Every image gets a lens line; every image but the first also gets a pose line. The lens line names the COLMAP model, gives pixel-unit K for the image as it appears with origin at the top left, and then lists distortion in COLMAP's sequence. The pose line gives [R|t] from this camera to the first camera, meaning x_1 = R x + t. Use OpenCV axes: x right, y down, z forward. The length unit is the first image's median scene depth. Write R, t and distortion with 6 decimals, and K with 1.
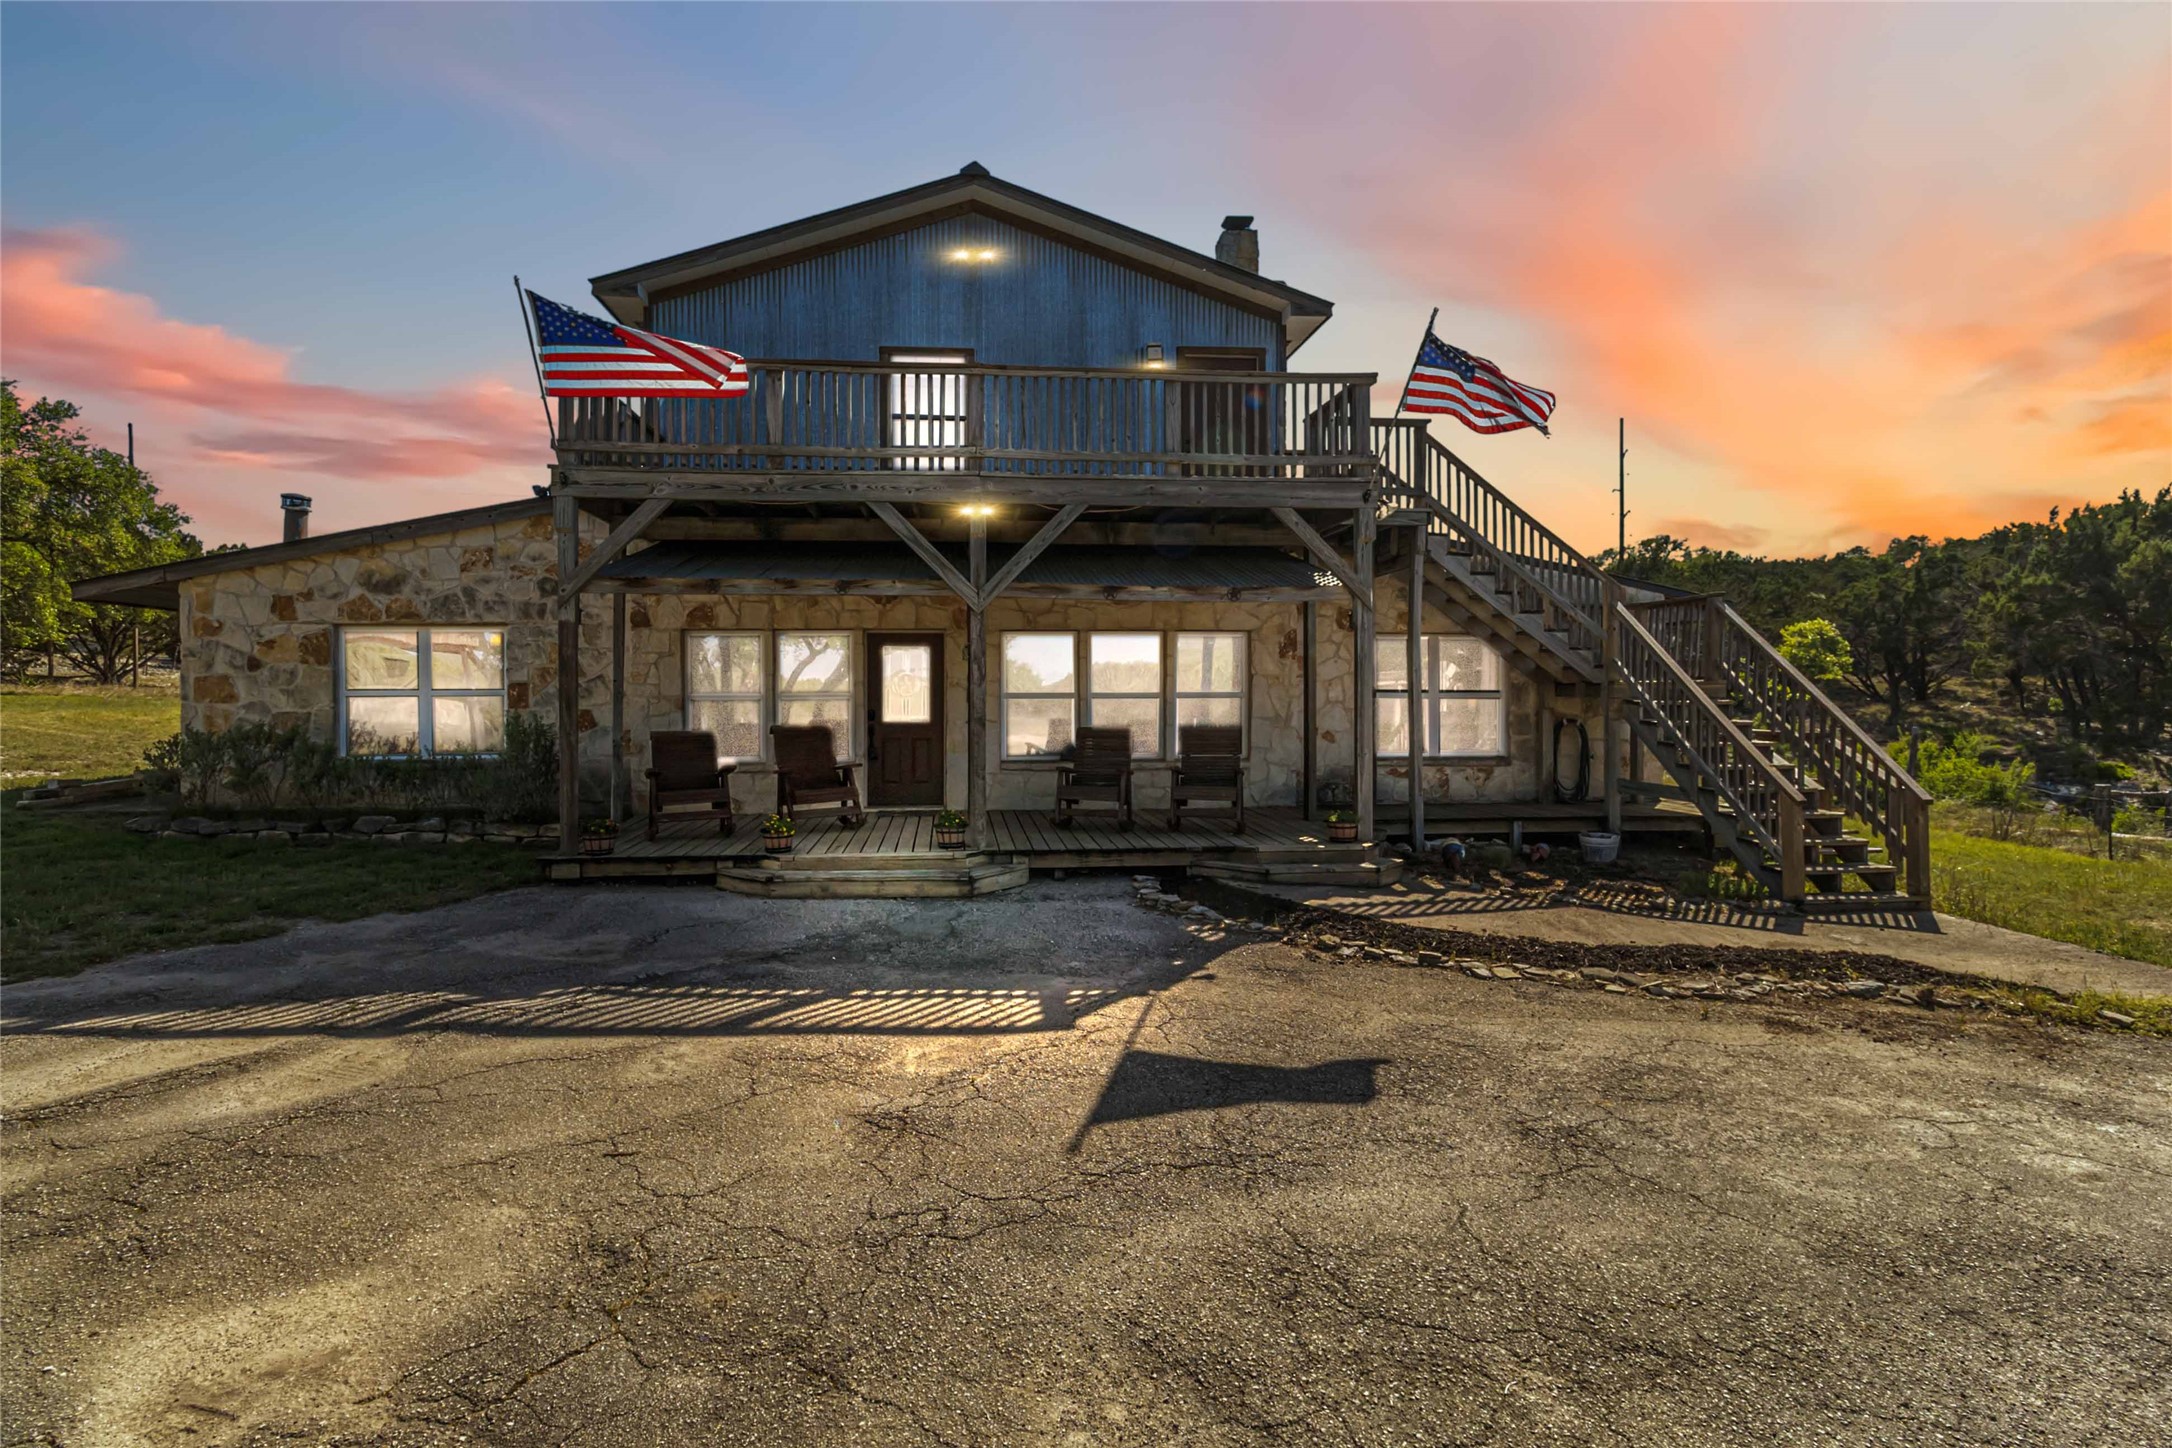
lens RADIAL K [[894.9, 0, 1086.7], [0, 894.9, 715.1], [0, 0, 1]] dist [0.000605, 0.000058]
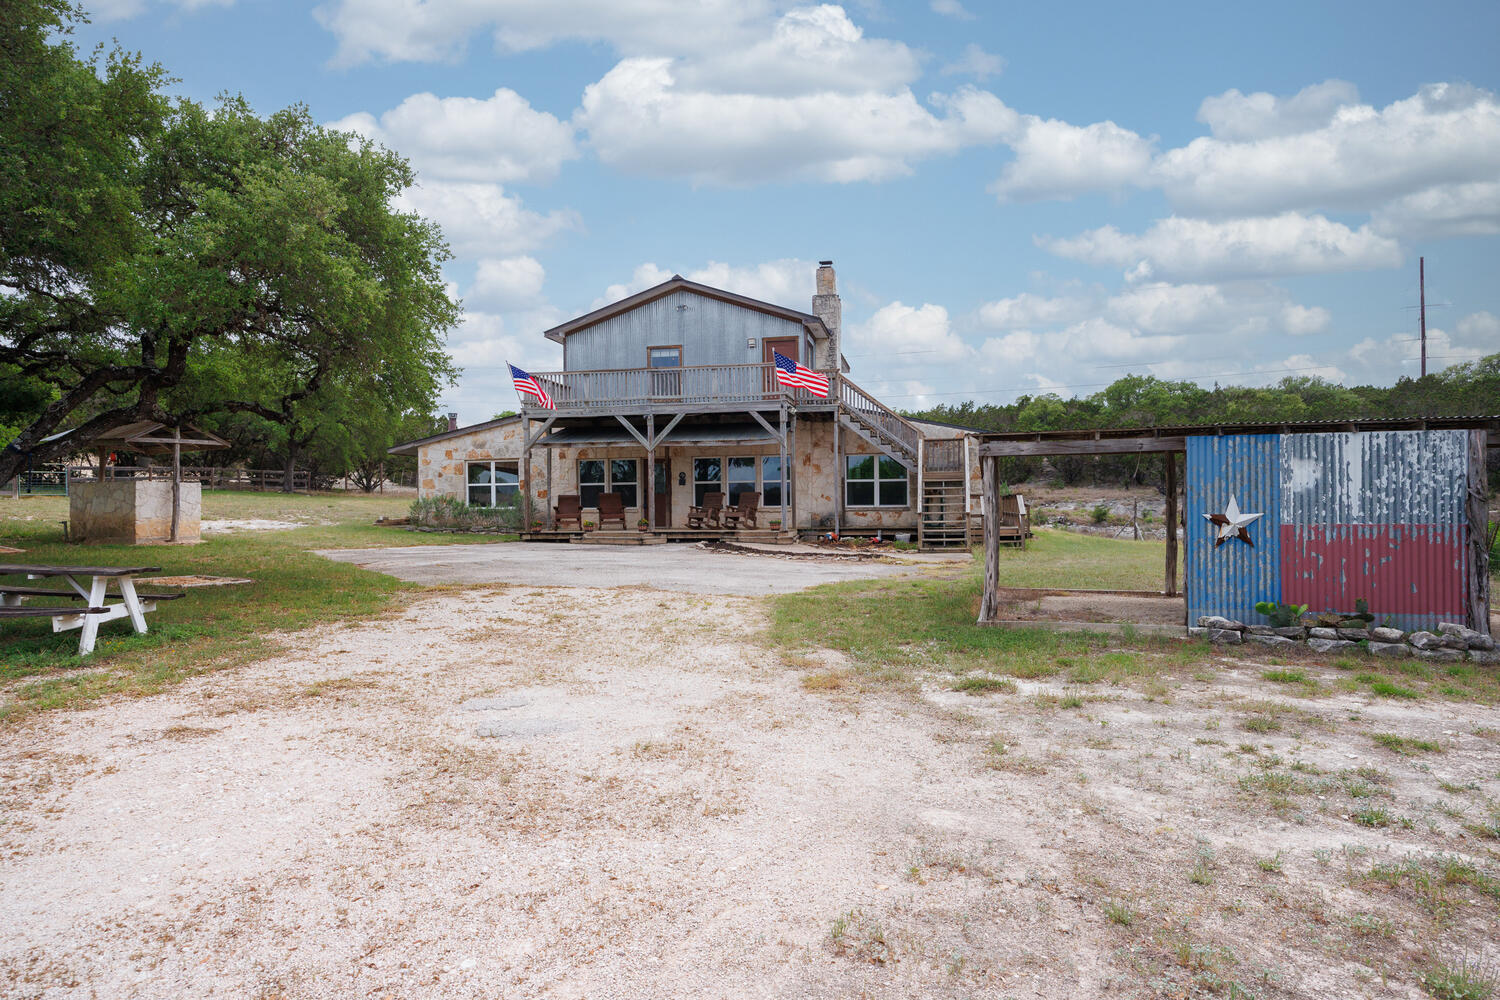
lens RADIAL K [[581.3, 0, 749.2], [0, 581.3, 506.0], [0, 0, 1]] dist [-0.000265, -0.000004]
pose [[0.969871, -0.004169, -0.243584, 0.488690], [0.002920, 0.999981, -0.005488, 0.057386], [0.243602, 0.004611, 0.969864, -0.572587]]
